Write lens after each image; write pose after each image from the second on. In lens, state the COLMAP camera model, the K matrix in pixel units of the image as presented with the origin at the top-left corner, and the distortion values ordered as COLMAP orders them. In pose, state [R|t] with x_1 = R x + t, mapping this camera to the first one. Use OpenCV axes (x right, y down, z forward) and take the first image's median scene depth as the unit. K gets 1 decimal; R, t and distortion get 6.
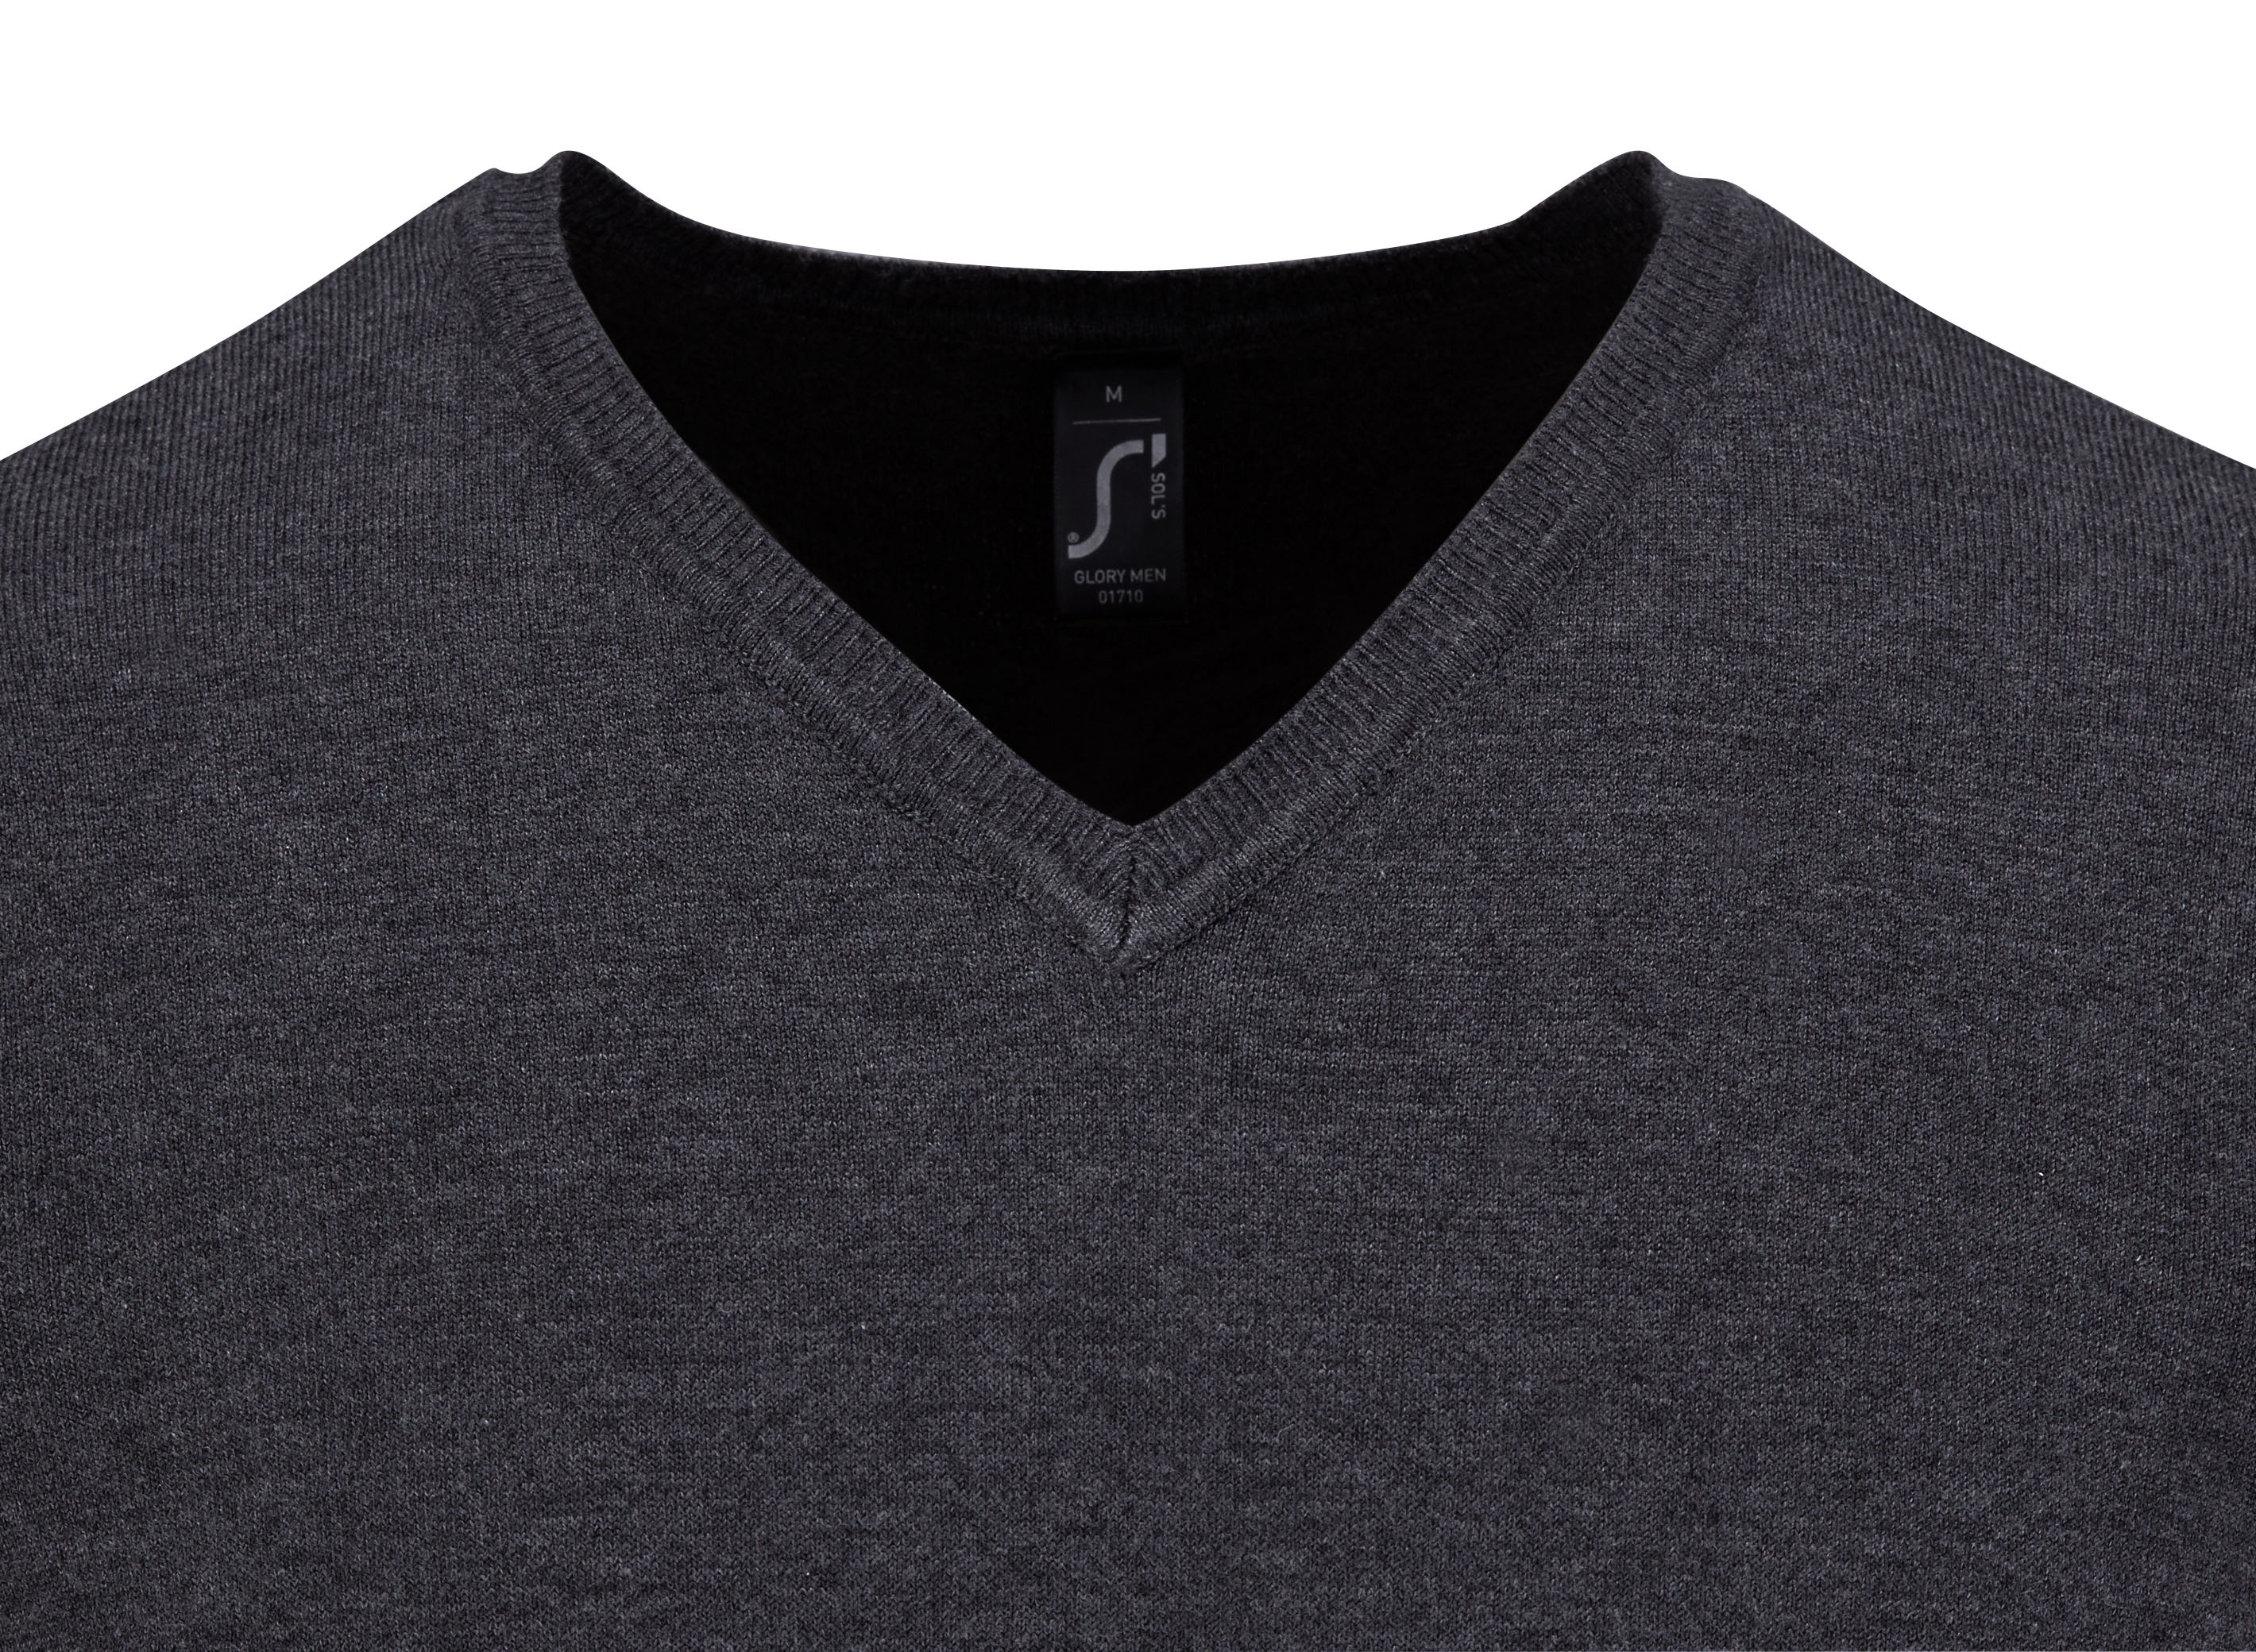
lens RADIAL K [[9827.5, 0, 1128.0], [0, 9827.5, 826.0], [0, 0, 1]] dist [-0.242717, -2.354297]
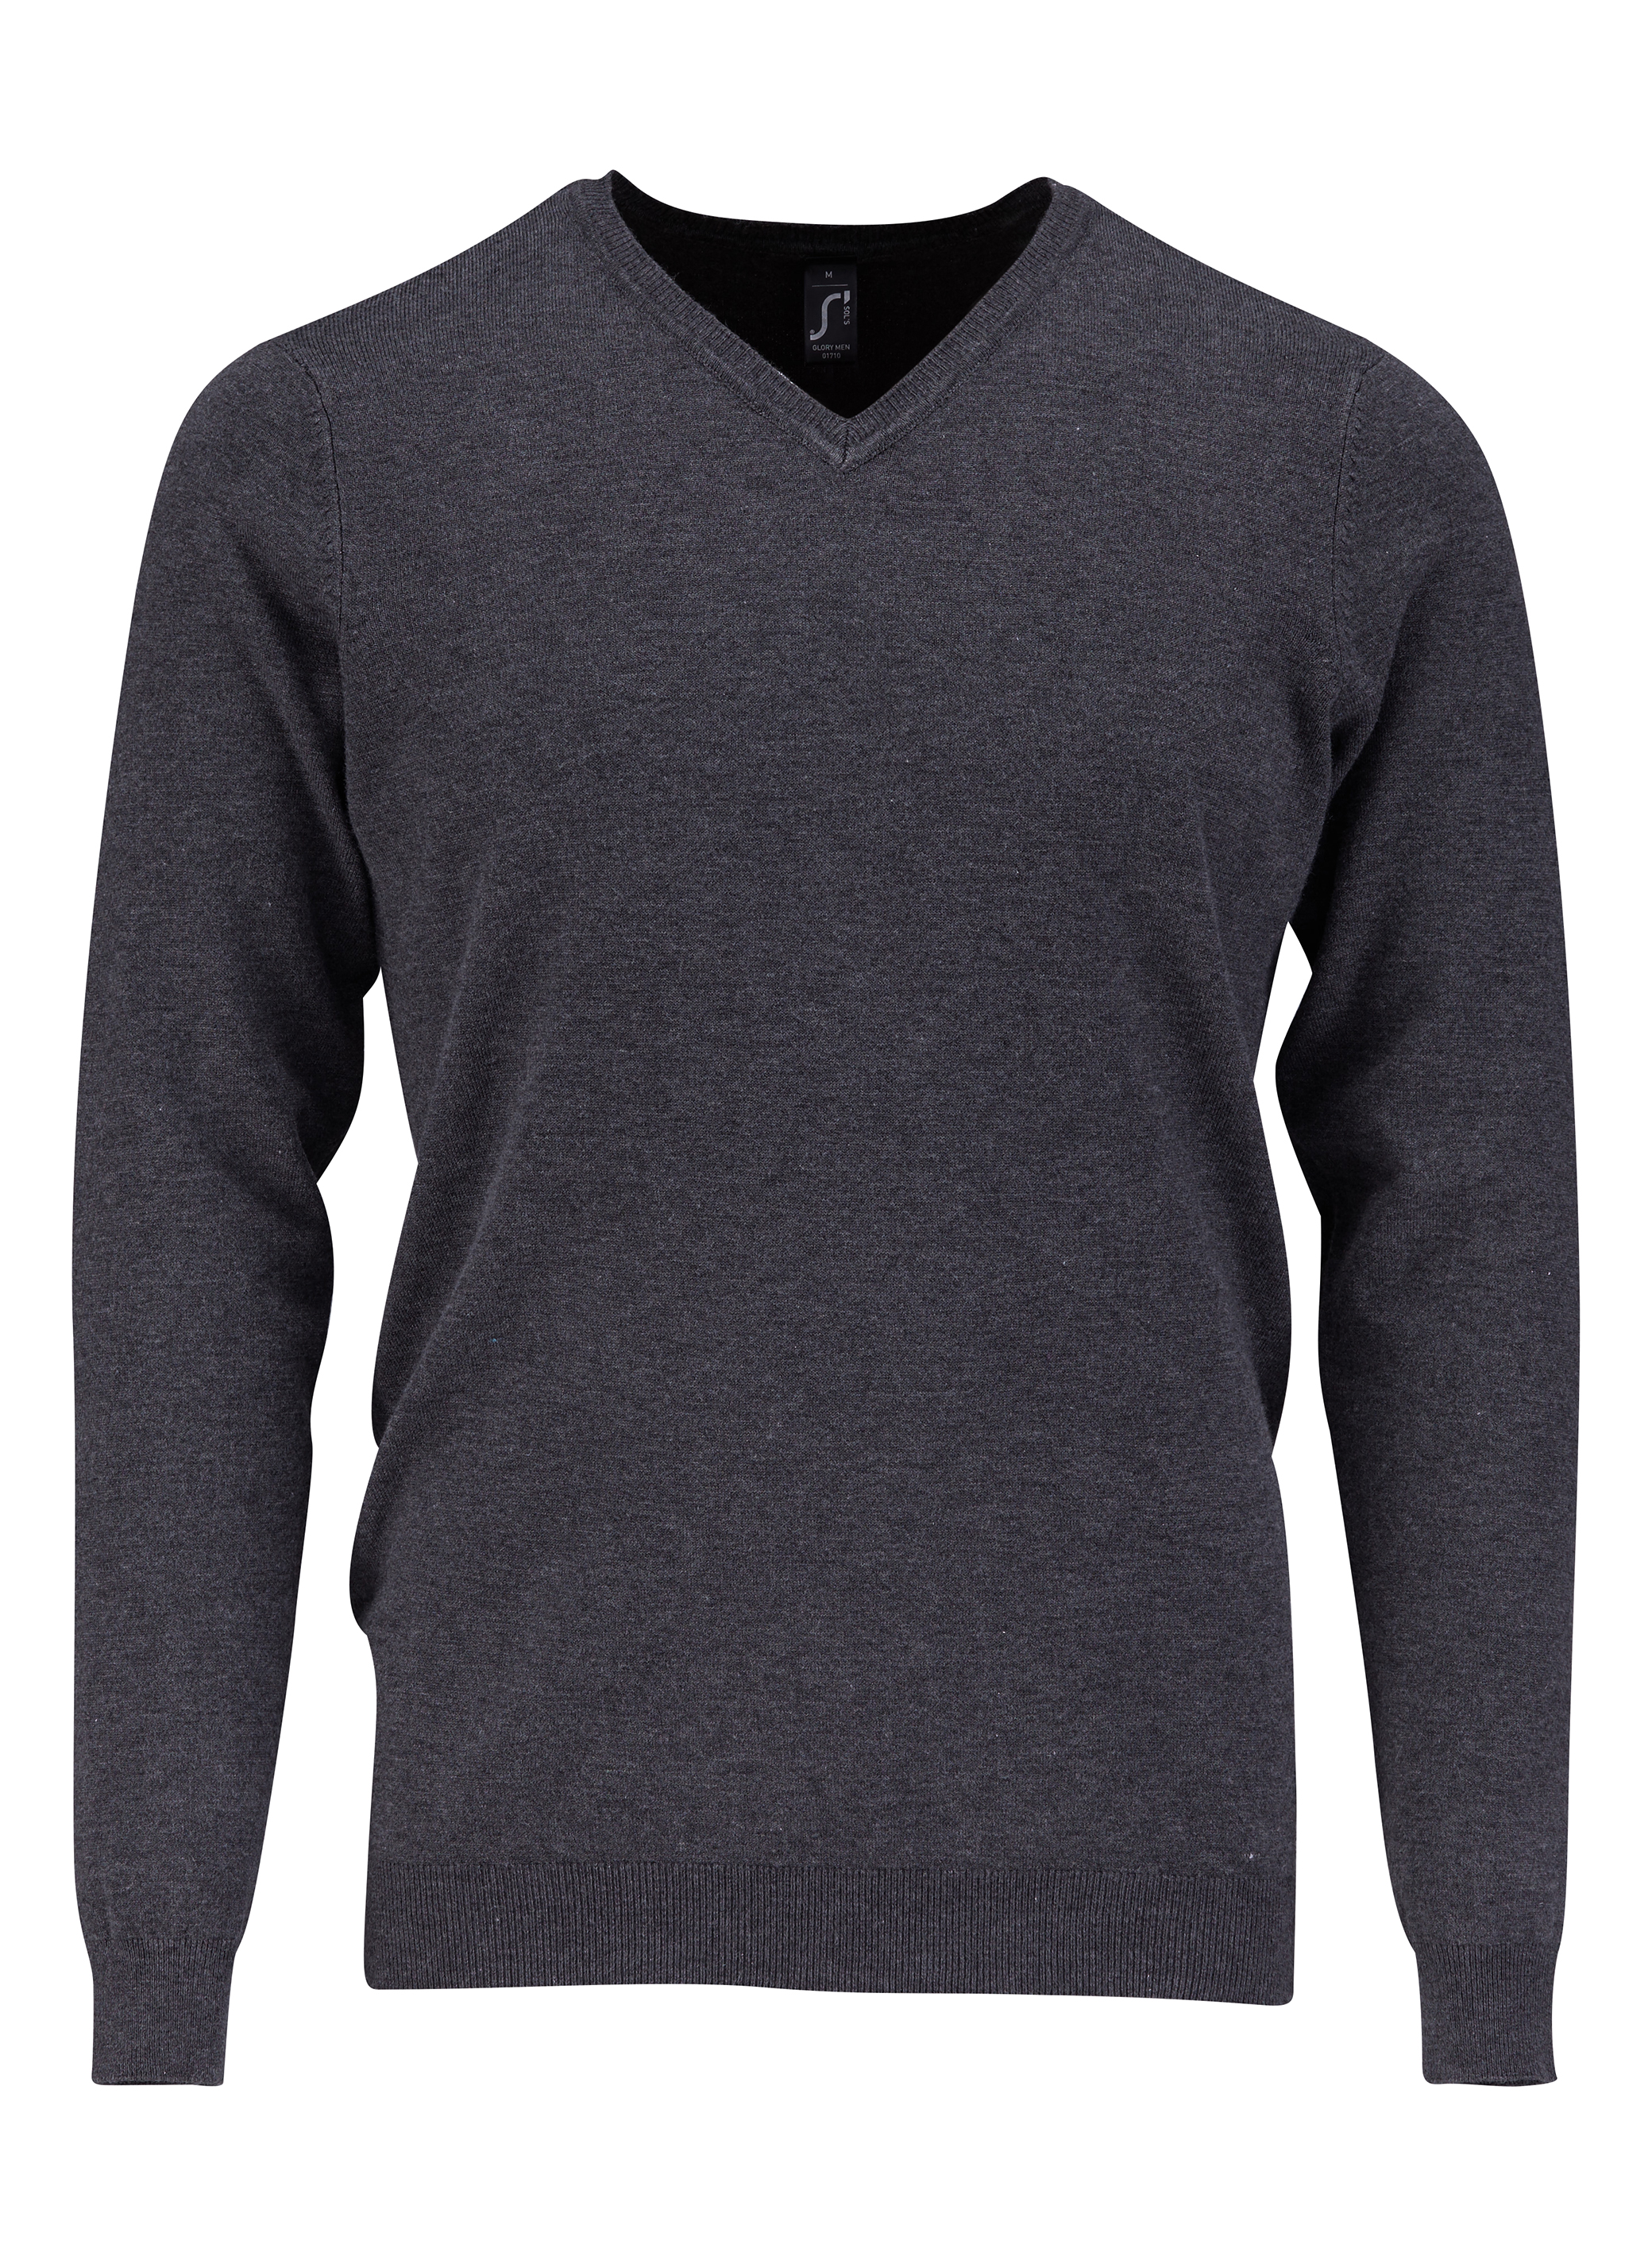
lens RADIAL K [[6792.0, 0, 826.0], [0, 6792.0, 1128.0], [0, 0, 1]] dist [-0.145507, -1.340584]
pose [[0.999599, 0.006464, 0.027584, -0.052939], [-0.007189, 0.999630, 0.026244, 0.139541], [-0.027404, -0.026432, 0.999275, -0.785283]]
